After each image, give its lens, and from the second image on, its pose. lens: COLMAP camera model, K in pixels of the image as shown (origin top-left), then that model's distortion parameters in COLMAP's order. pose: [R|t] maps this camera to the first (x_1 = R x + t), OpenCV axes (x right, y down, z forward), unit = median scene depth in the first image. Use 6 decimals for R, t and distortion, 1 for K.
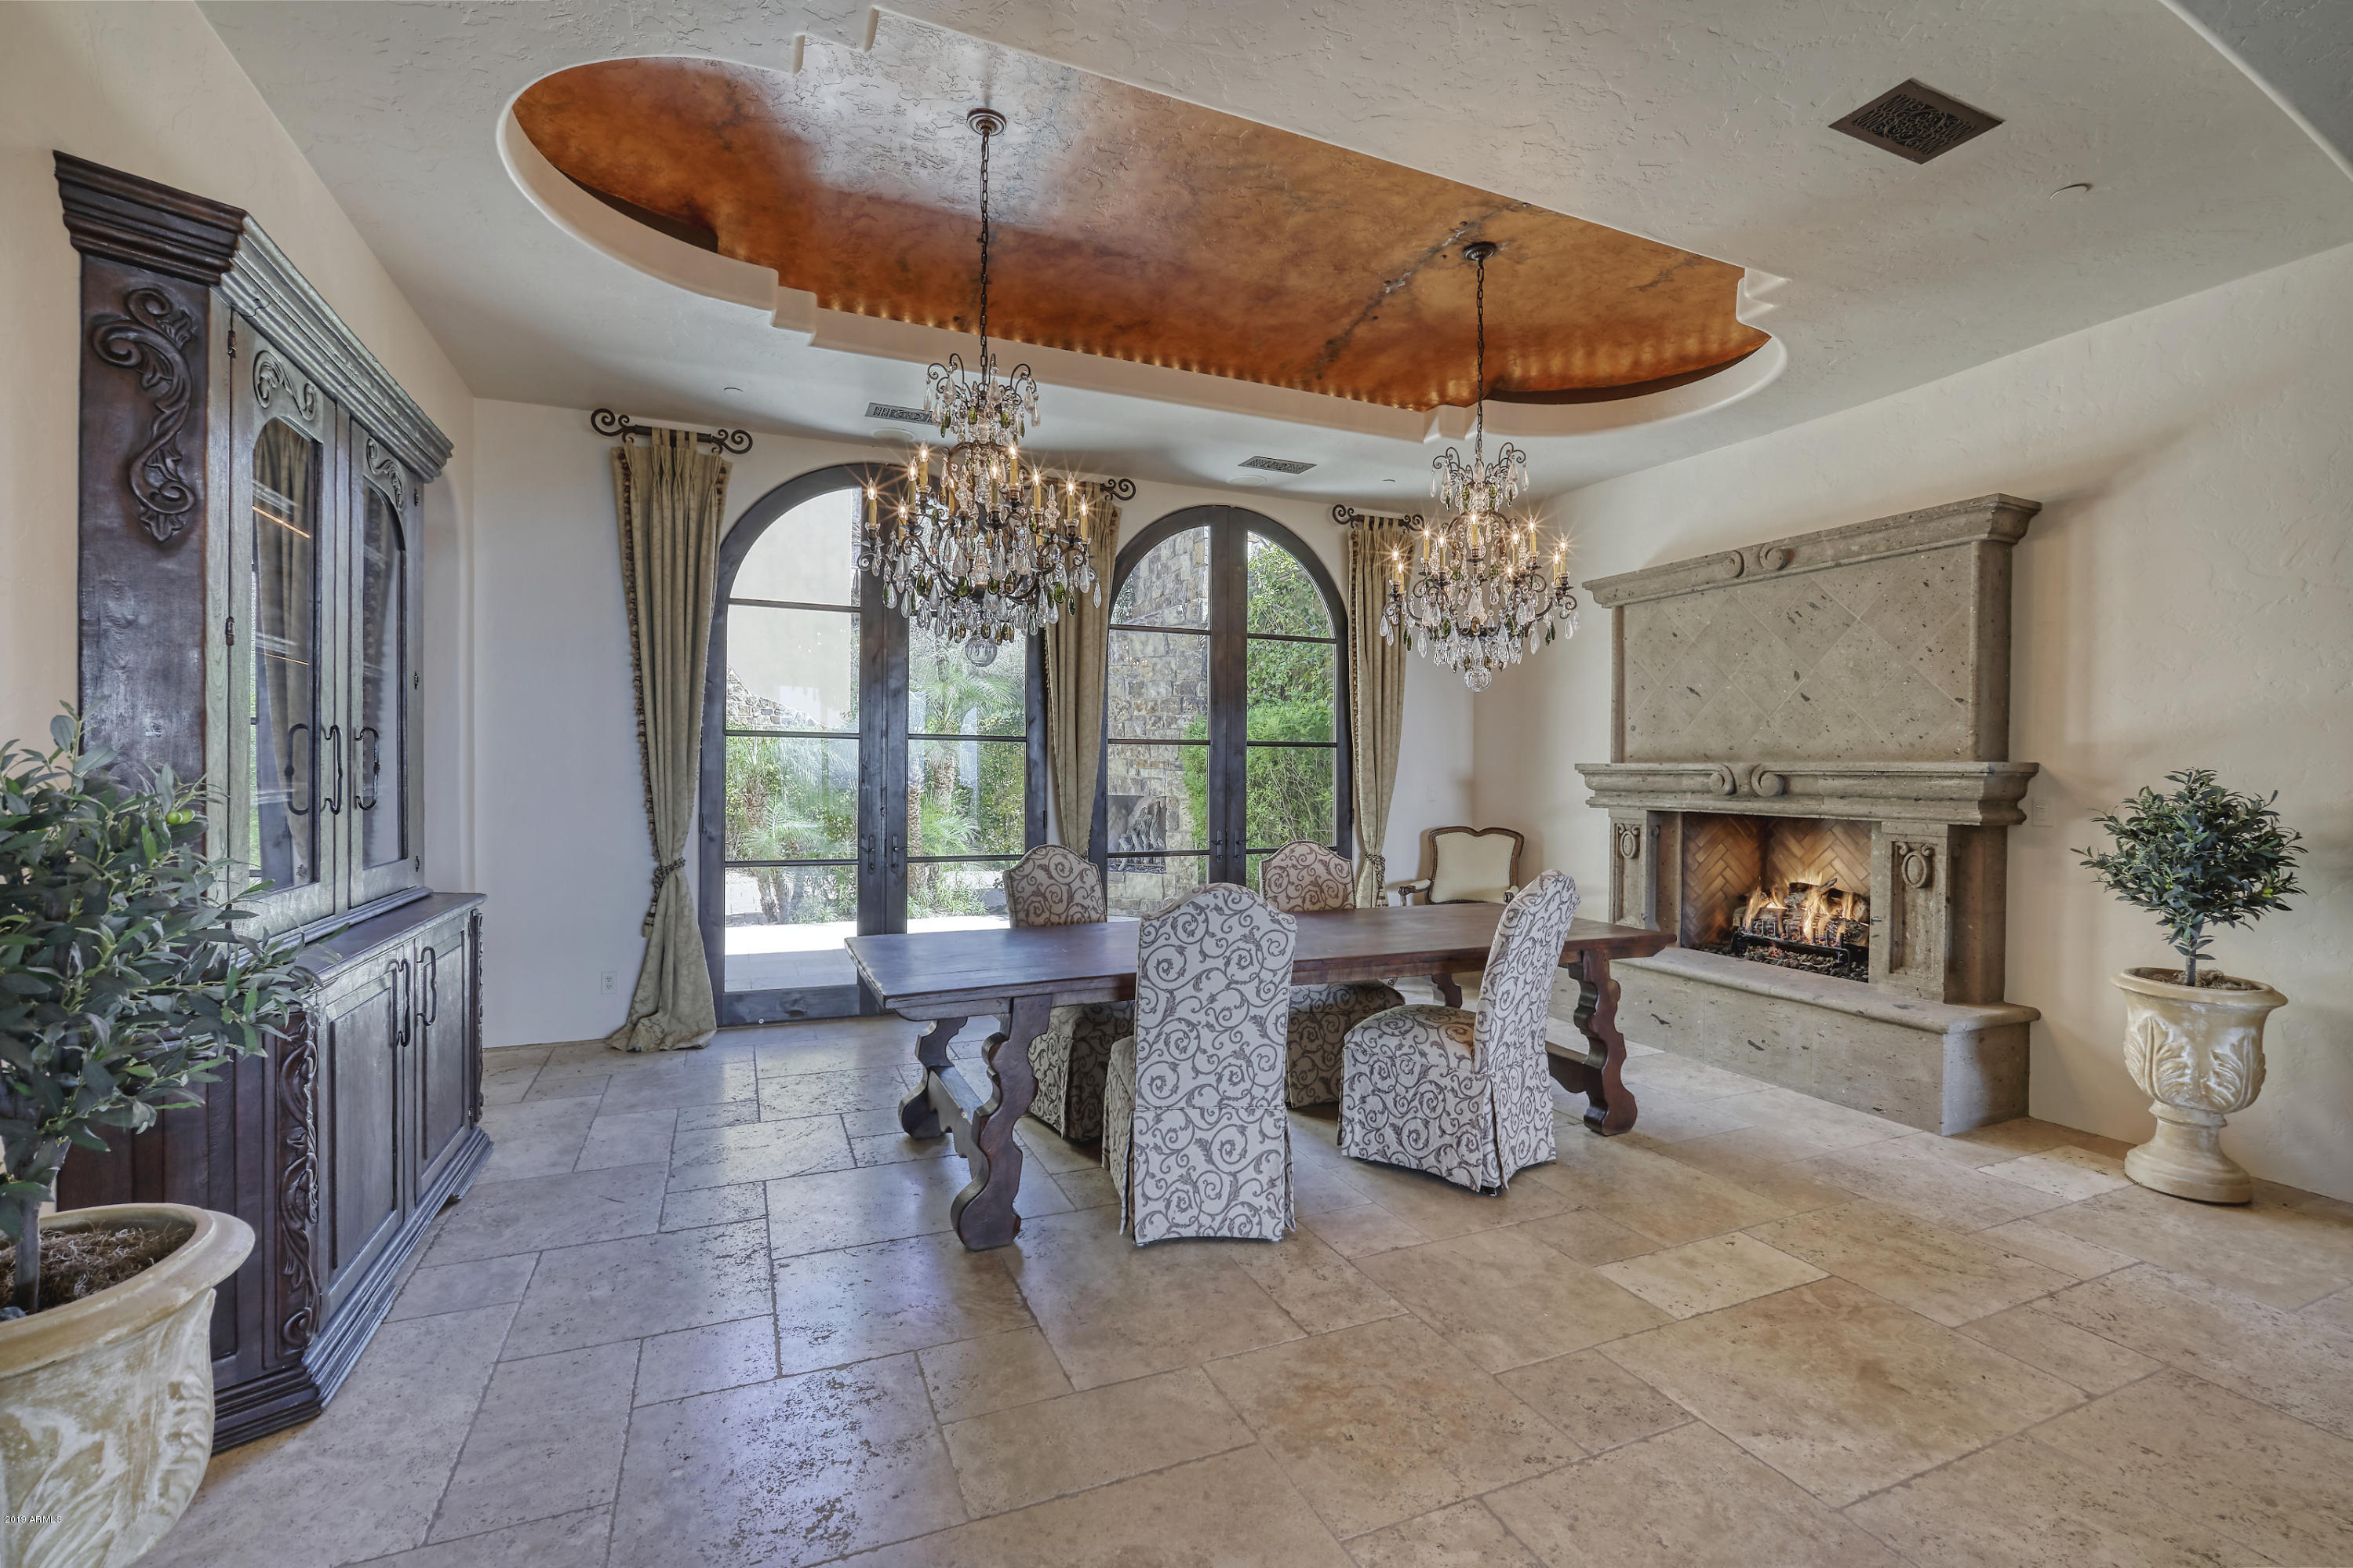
lens RADIAL K [[1047.3, 0, 1176.5], [0, 1047.3, 784.0], [0, 0, 1]] dist [-0.022428, 0.007526]
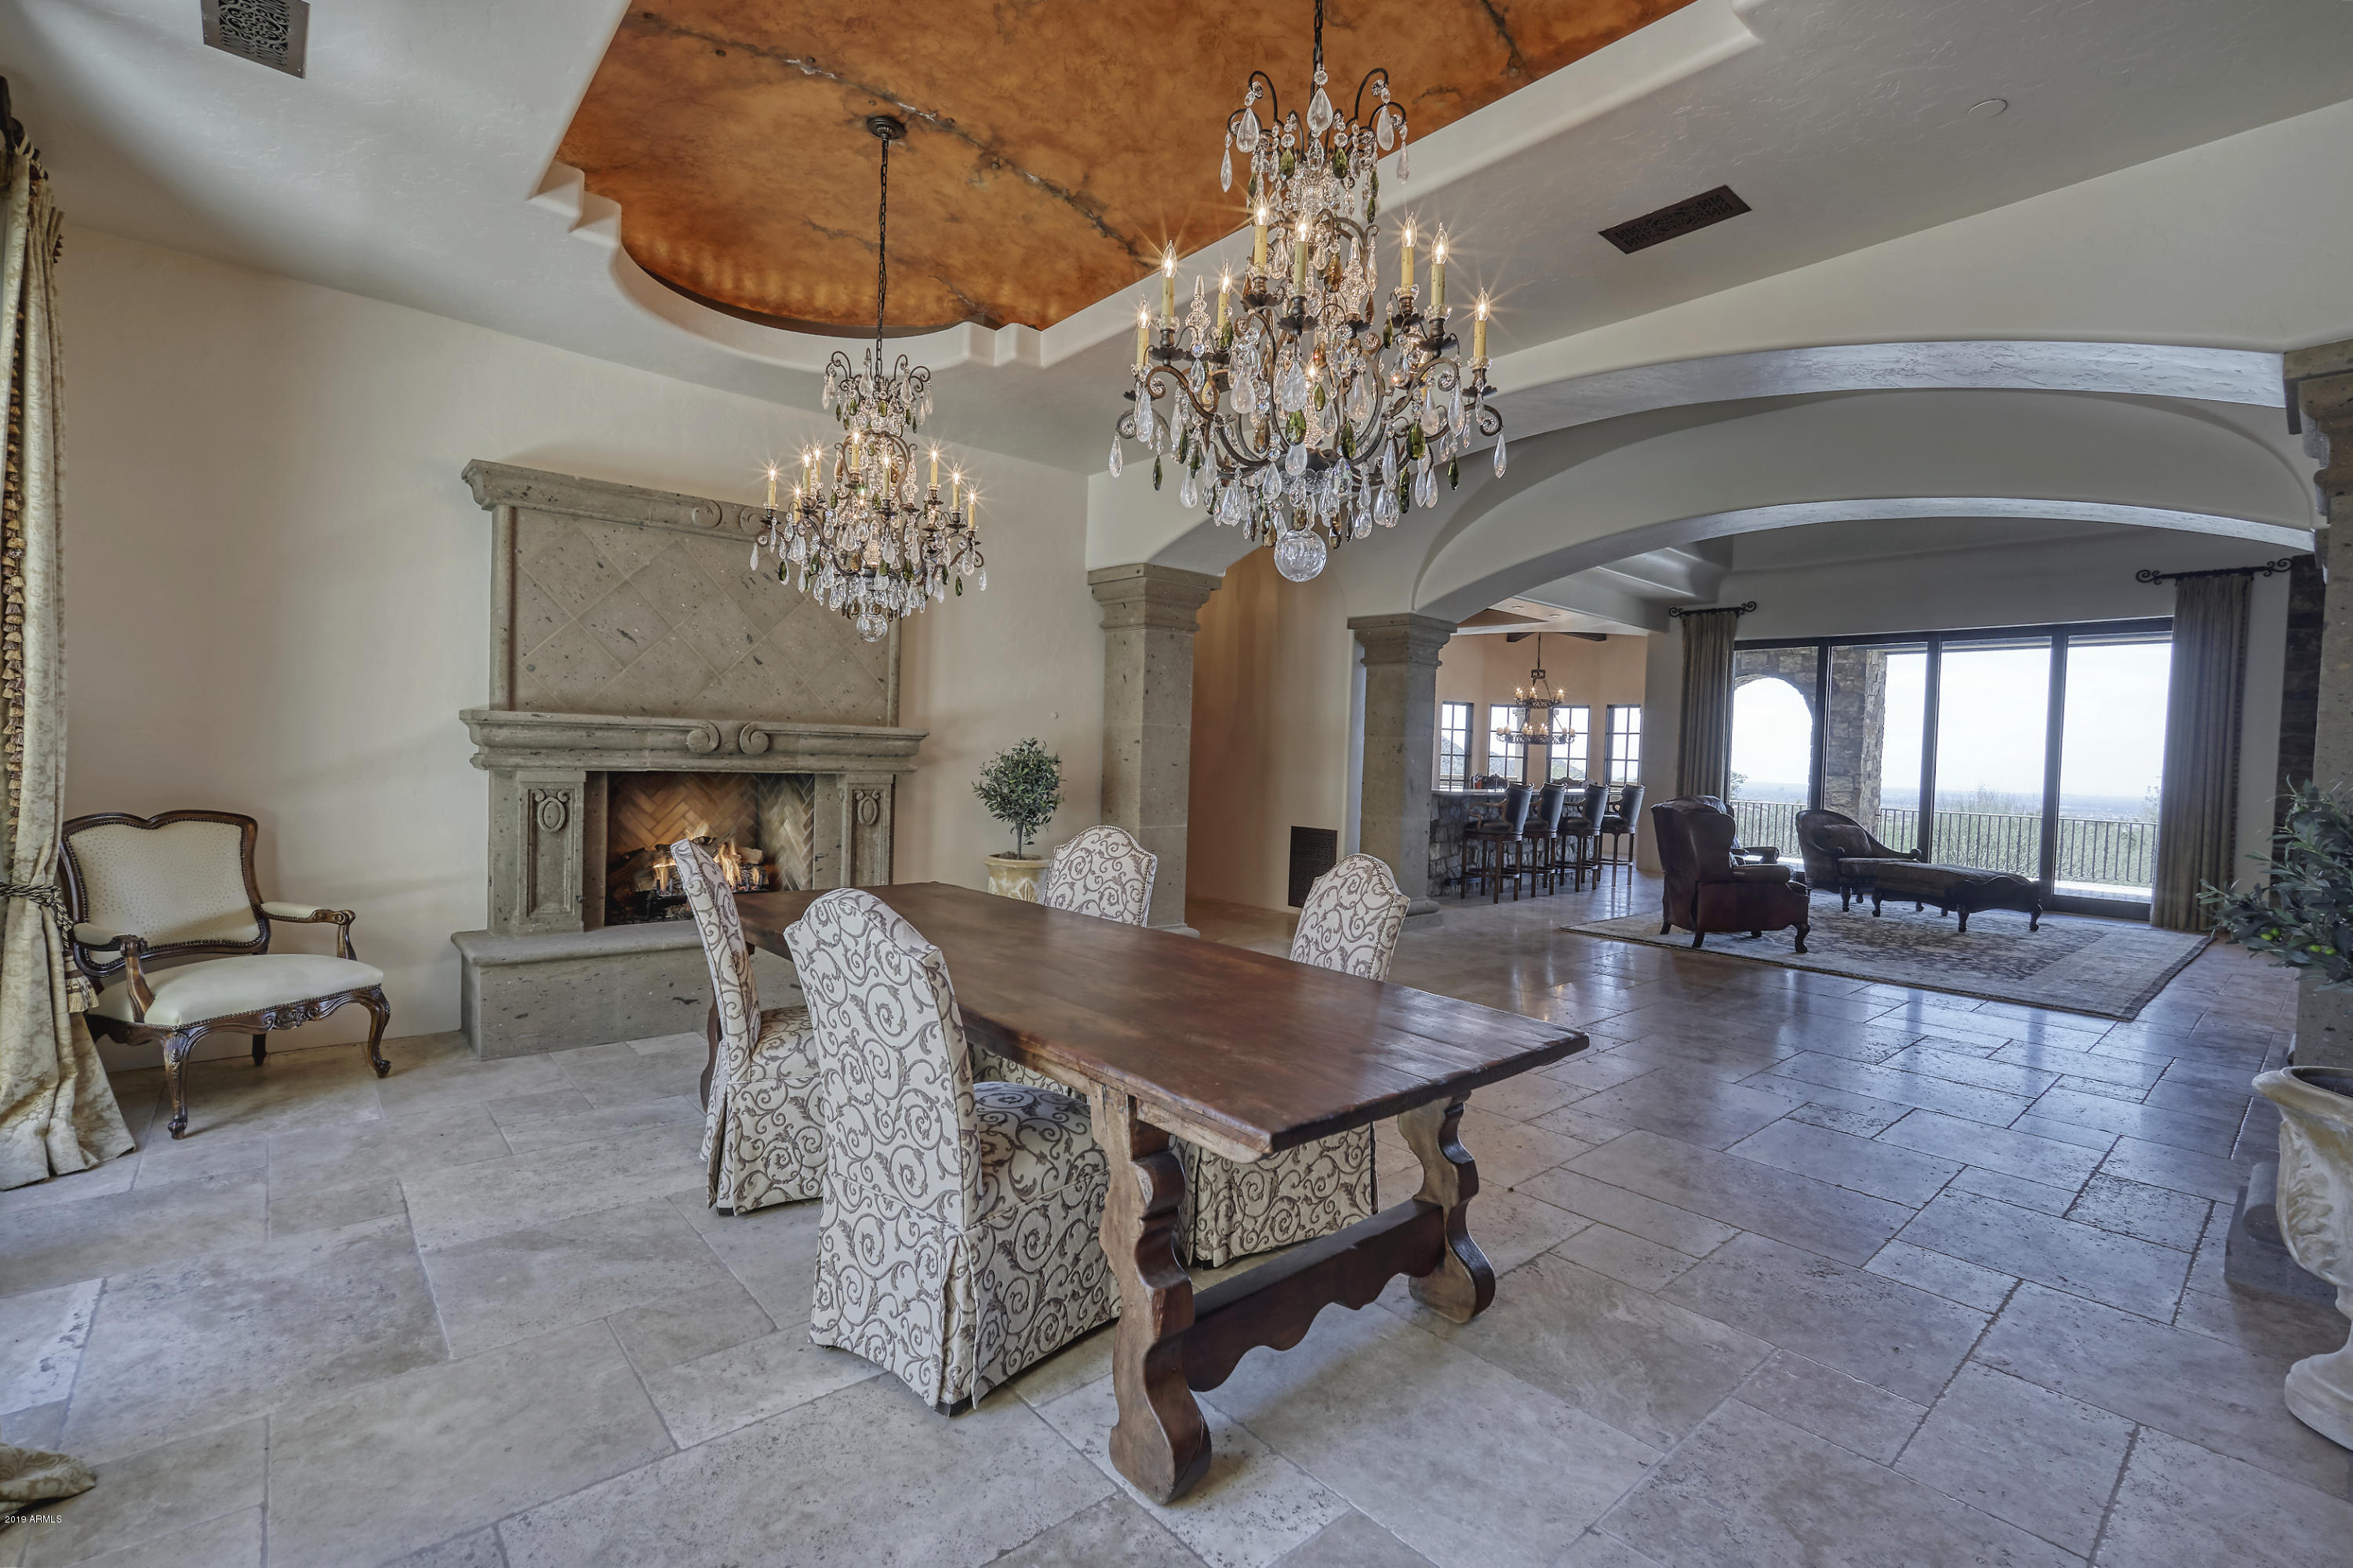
lens RADIAL K [[1036.8, 0, 1198.1], [0, 1036.8, 785.1], [0, 0, 1]] dist [-0.003636, -0.000643]
pose [[-0.313326, -0.048915, 0.948385, -0.513084], [-0.021864, 0.998779, 0.044291, -0.011562], [-0.949394, -0.006858, -0.314013, 0.832499]]
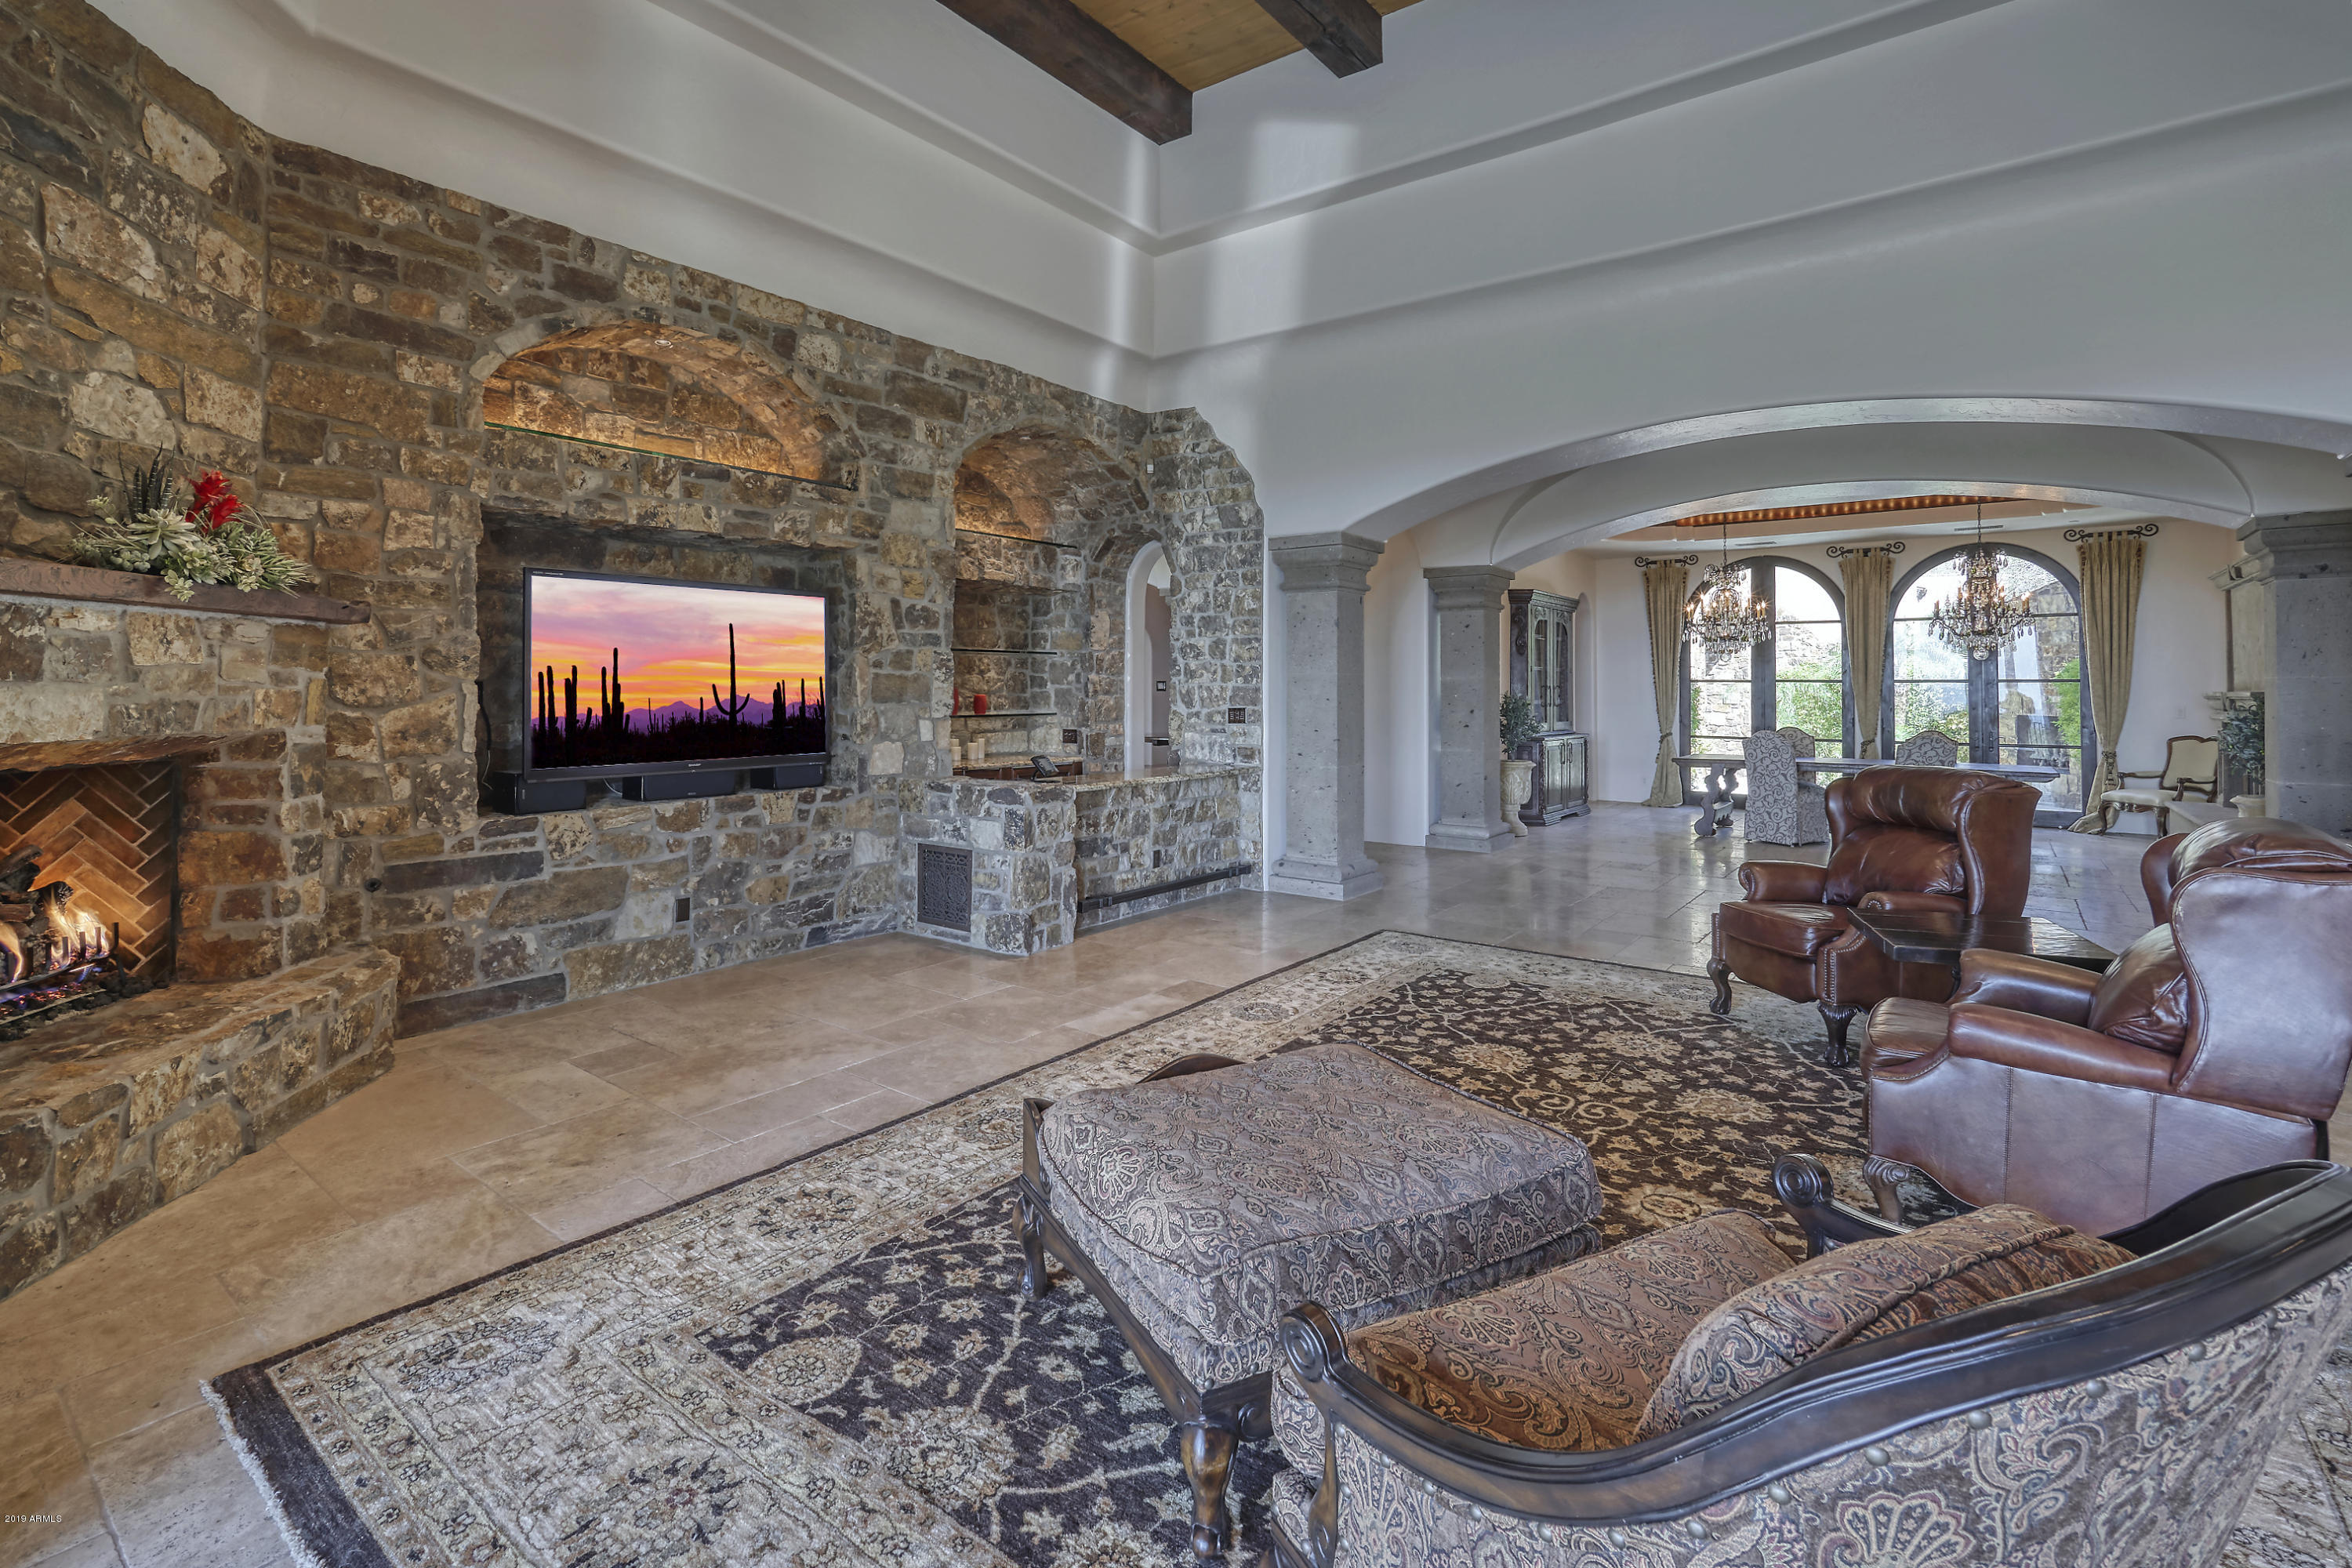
lens RADIAL K [[1076.3, 0, 1171.2], [0, 1076.3, 666.8], [0, 0, 1]] dist [-0.026566, 0.009018]
pose [[0.486058, -0.025323, -0.873560, 1.144695], [-0.011986, 0.999293, -0.035638, 0.022350], [0.873844, 0.027793, 0.485411, -1.256521]]
